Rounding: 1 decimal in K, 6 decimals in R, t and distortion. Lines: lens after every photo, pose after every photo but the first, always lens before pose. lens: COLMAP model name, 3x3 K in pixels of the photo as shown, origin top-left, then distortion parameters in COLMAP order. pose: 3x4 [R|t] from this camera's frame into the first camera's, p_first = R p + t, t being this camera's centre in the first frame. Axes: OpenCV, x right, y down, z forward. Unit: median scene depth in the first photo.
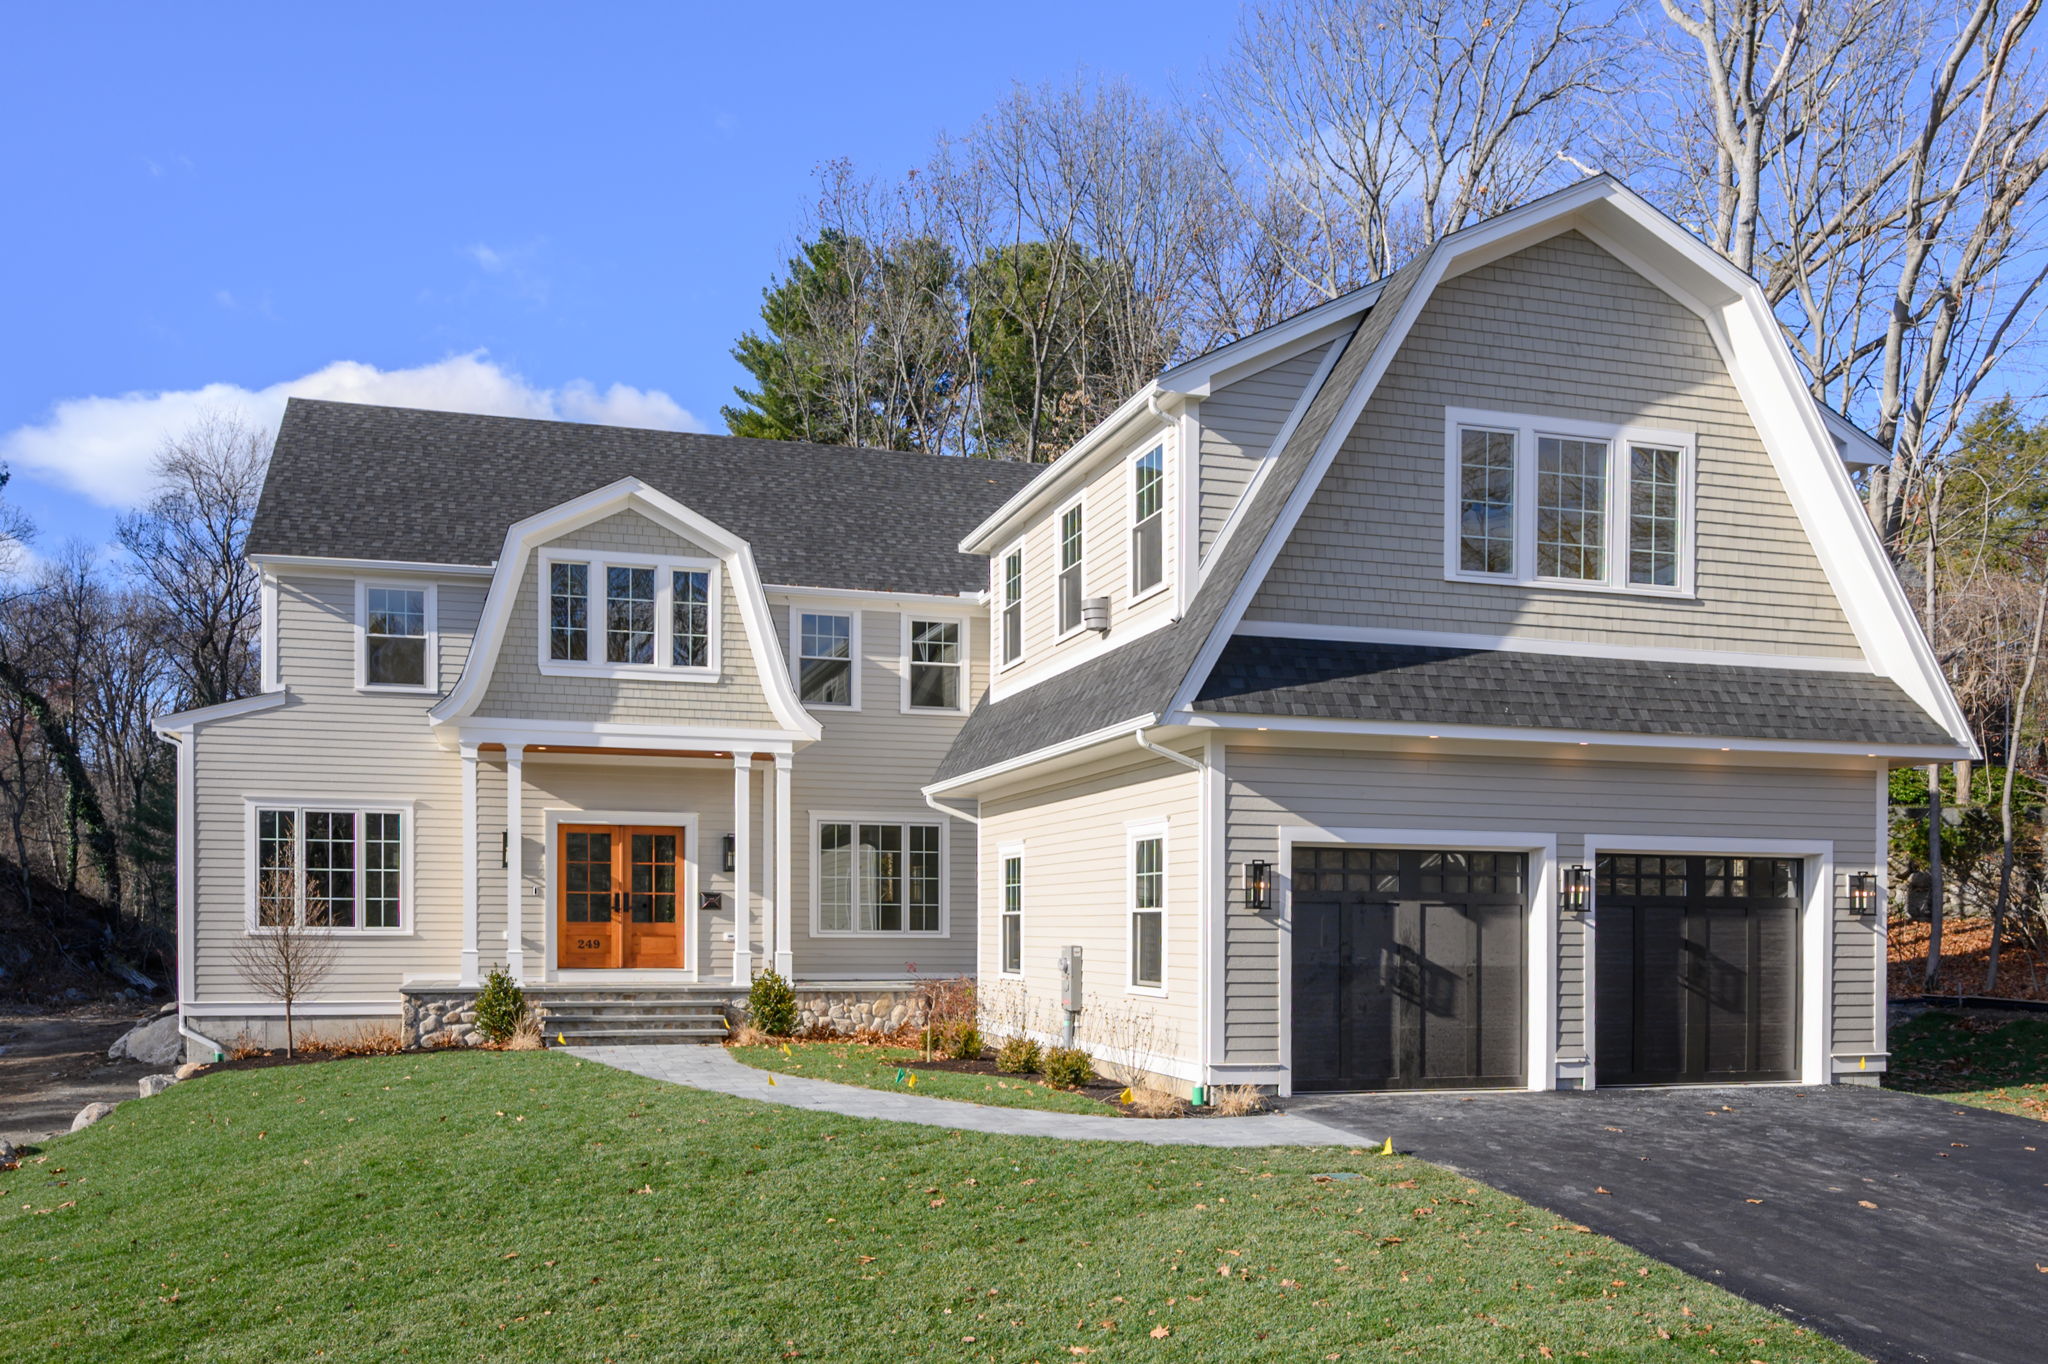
lens RADIAL K [[1653.9, 0, 1032.1], [0, 1653.9, 964.8], [0, 0, 1]] dist [0.011713, -0.019079]
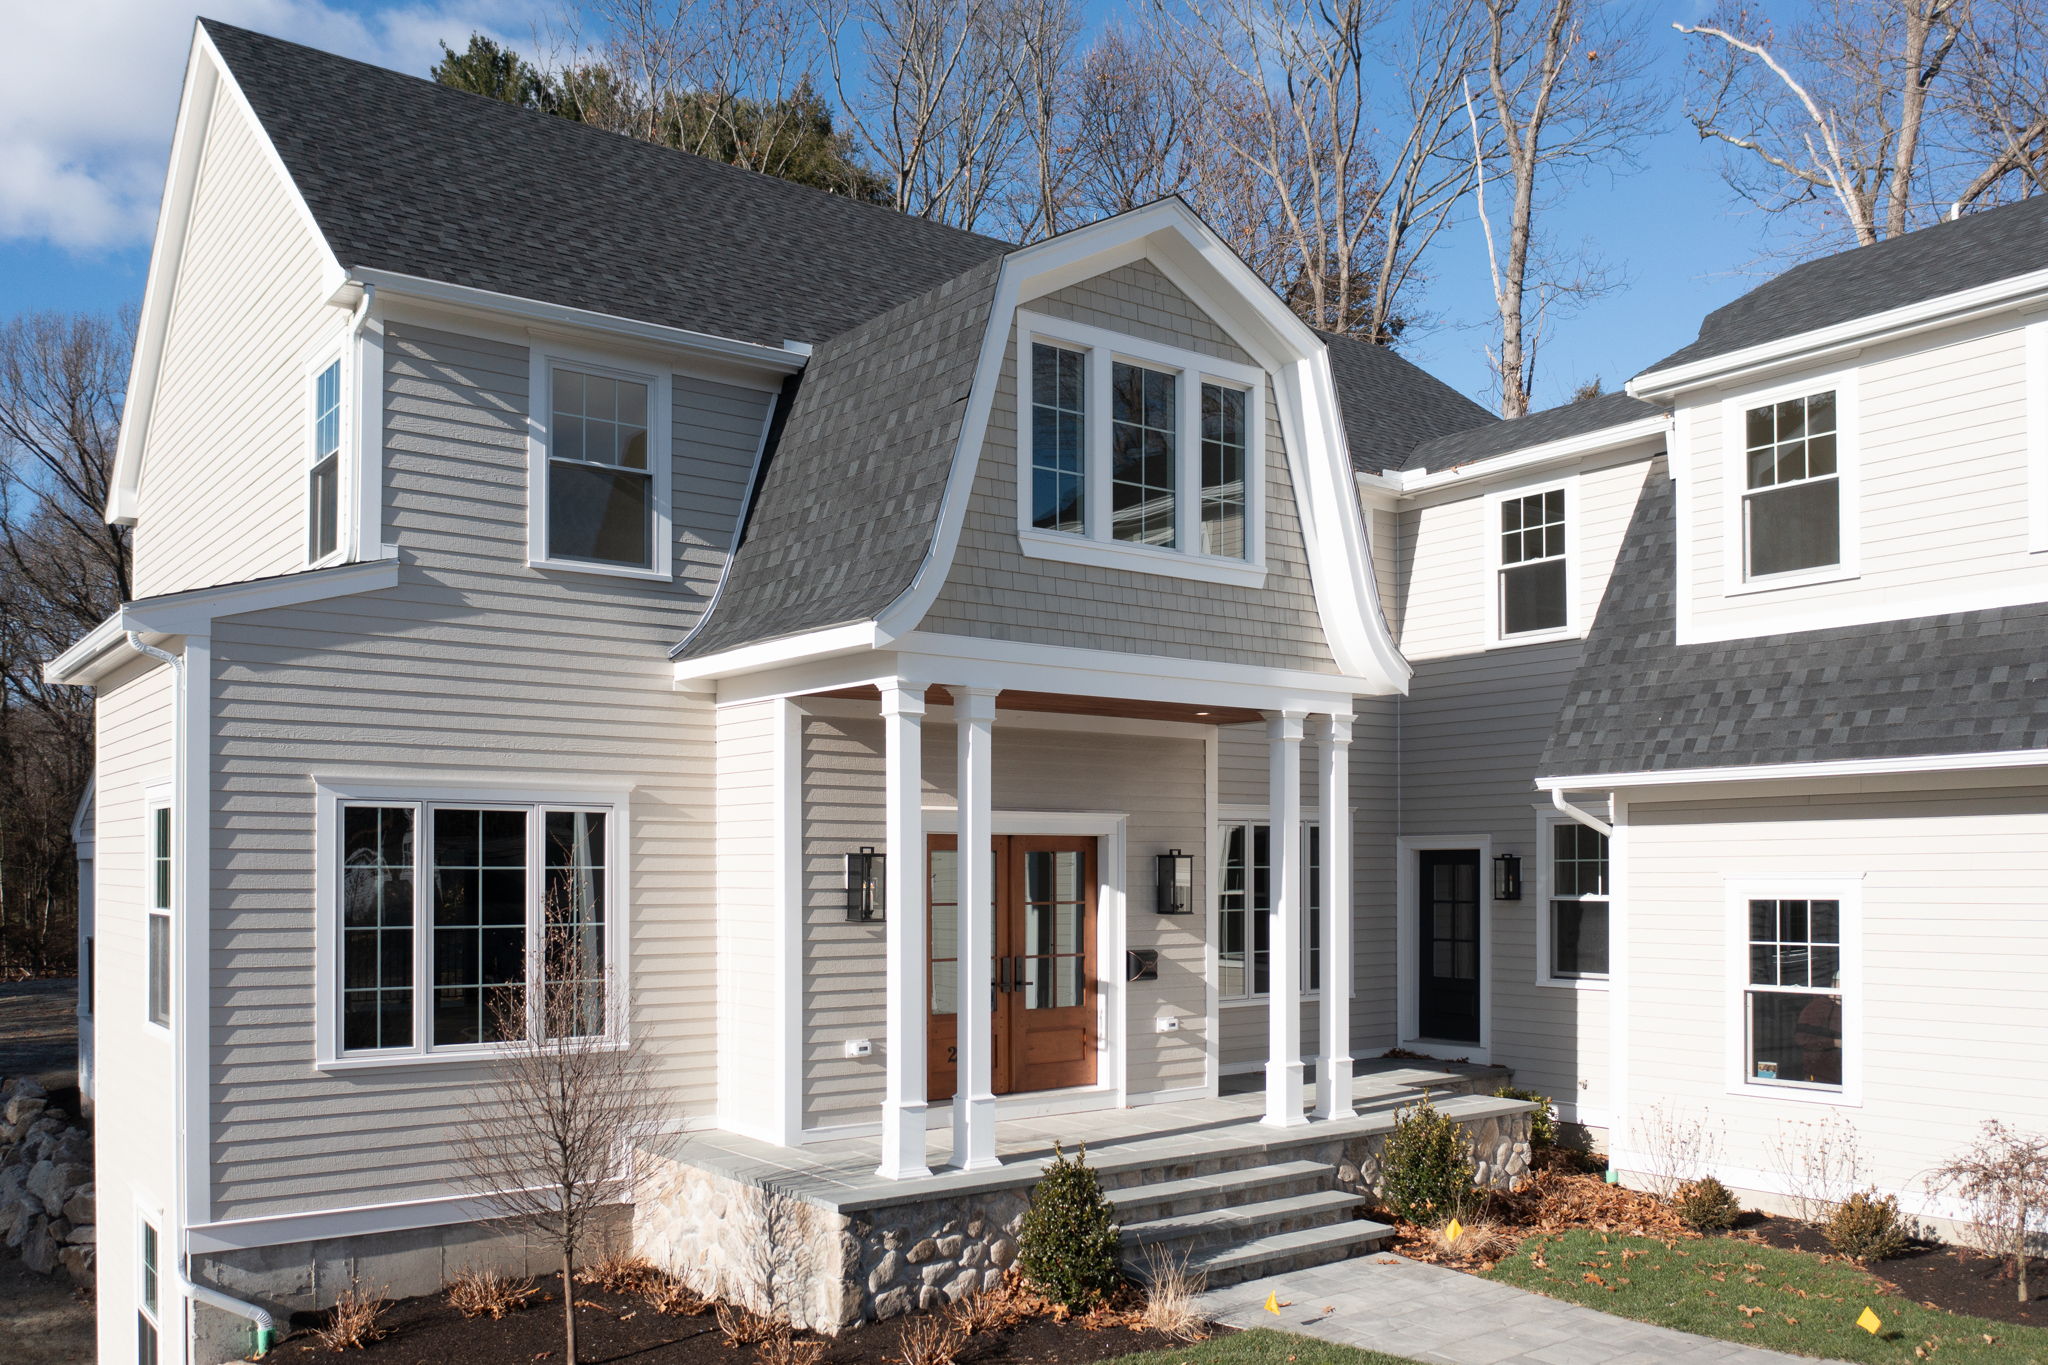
lens RADIAL K [[1653.9, 0, 1033.7], [0, 1653.9, 862.0], [0, 0, 1]] dist [0.011713, -0.019079]
pose [[0.939954, -0.006622, 0.341238, -0.468965], [0.014704, 0.999669, -0.021103, -0.068681], [-0.340985, 0.024854, 0.939740, 0.515788]]
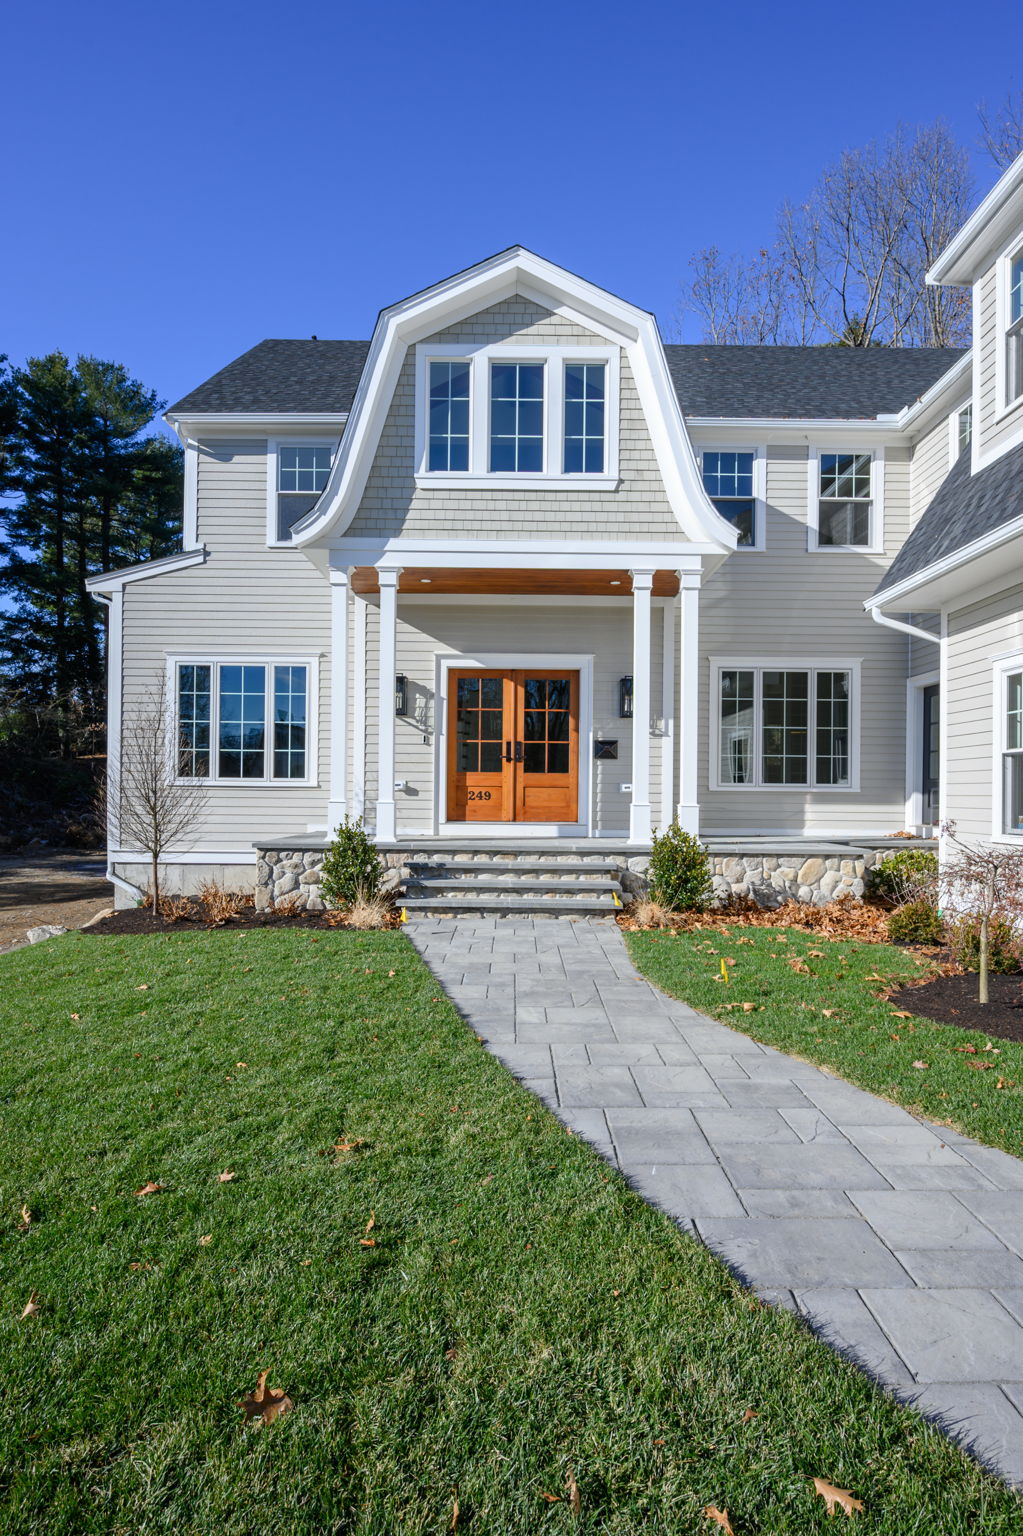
lens RADIAL K [[870.4, 0, 529.3], [0, 870.4, 793.3], [0, 0, 1]] dist [-0.002290, 0.002036]
pose [[0.956037, 0.001663, -0.293241, -0.103044], [-0.009678, 0.999618, -0.025885, -0.001302], [0.293085, 0.027585, 0.955688, 0.578659]]
